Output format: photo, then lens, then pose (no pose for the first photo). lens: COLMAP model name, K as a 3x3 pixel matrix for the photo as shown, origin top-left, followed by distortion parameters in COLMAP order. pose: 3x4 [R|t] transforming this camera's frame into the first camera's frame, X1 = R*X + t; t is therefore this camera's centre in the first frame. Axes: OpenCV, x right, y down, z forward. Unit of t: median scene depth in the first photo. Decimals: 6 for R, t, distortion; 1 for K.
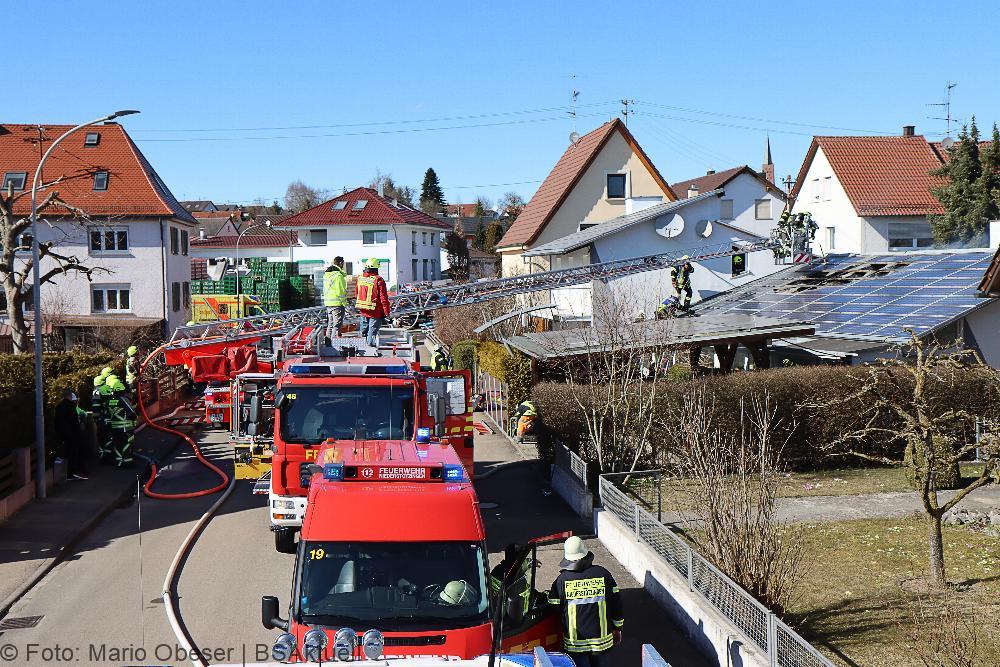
lens RADIAL K [[1237.7, 0, 500.0], [0, 1237.7, 333.5], [0, 0, 1]] dist [0.110211, 0.033713]
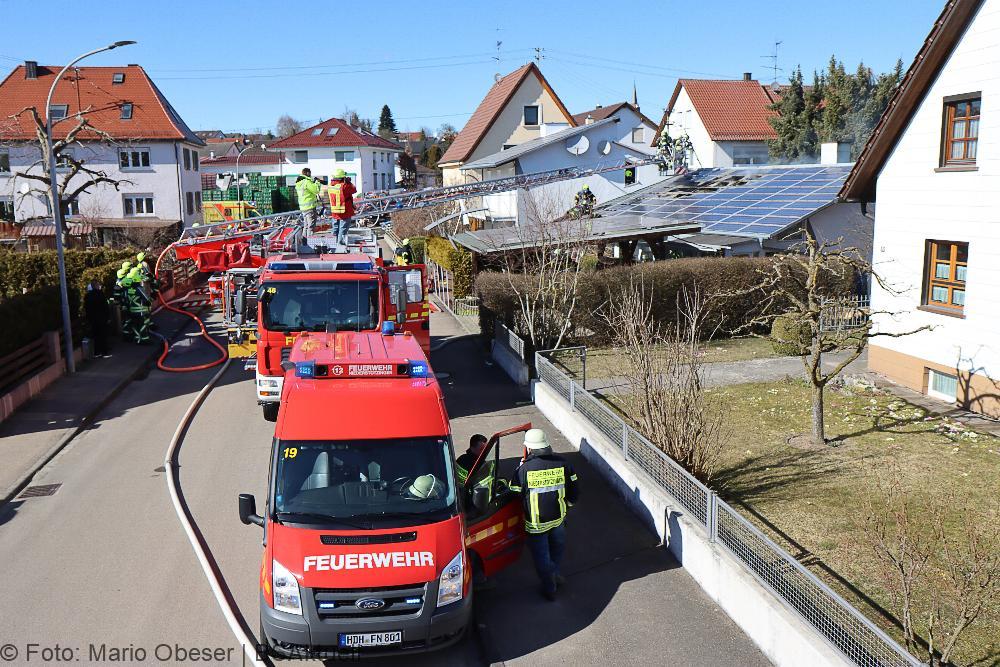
lens RADIAL K [[881.6, 0, 500.0], [0, 881.6, 333.5], [0, 0, 1]] dist [-0.022633, 0.005681]
pose [[0.997528, -0.013133, 0.069034, -0.009465], [0.004855, 0.992914, 0.118737, -0.003701], [-0.070104, -0.118108, 0.990523, 0.118507]]
